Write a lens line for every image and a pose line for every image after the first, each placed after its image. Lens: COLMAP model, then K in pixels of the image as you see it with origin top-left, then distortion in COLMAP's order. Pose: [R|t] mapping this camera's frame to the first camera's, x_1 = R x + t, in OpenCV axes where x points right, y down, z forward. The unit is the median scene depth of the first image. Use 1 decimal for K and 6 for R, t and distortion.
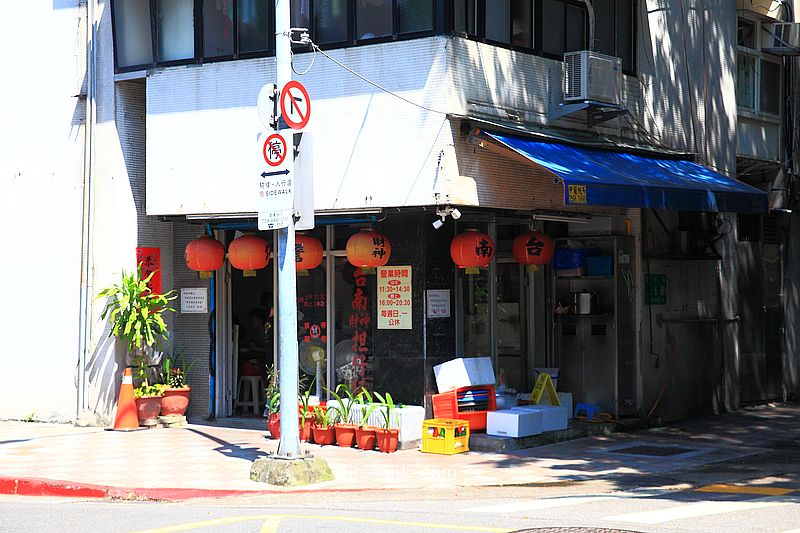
lens RADIAL K [[1490.0, 0, 400.0], [0, 1490.0, 266.5], [0, 0, 1]] dist [0.213981, 0.089392]
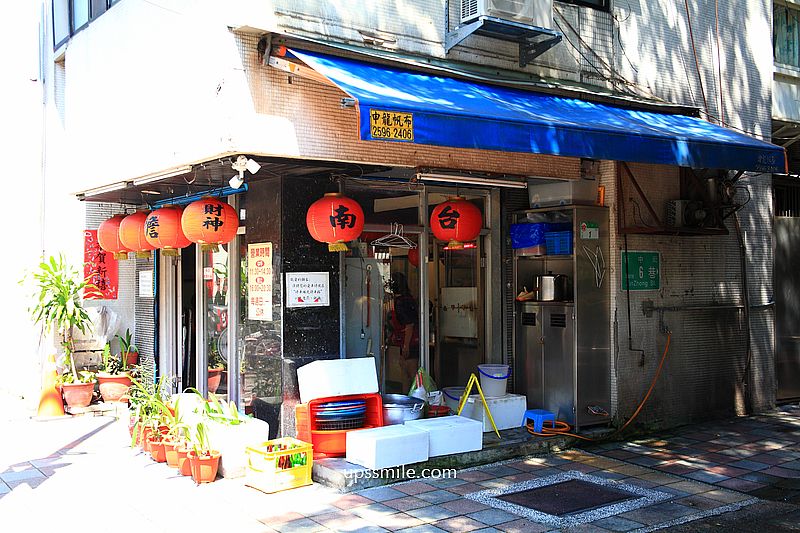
lens RADIAL K [[855.5, 0, 400.0], [0, 855.5, 266.5], [0, 0, 1]] dist [0.023812, 0.025929]
pose [[0.952429, -0.004455, -0.304729, 0.192688], [0.006838, 0.999954, 0.006752, 0.008869], [0.304685, -0.008515, 0.952415, 0.522457]]
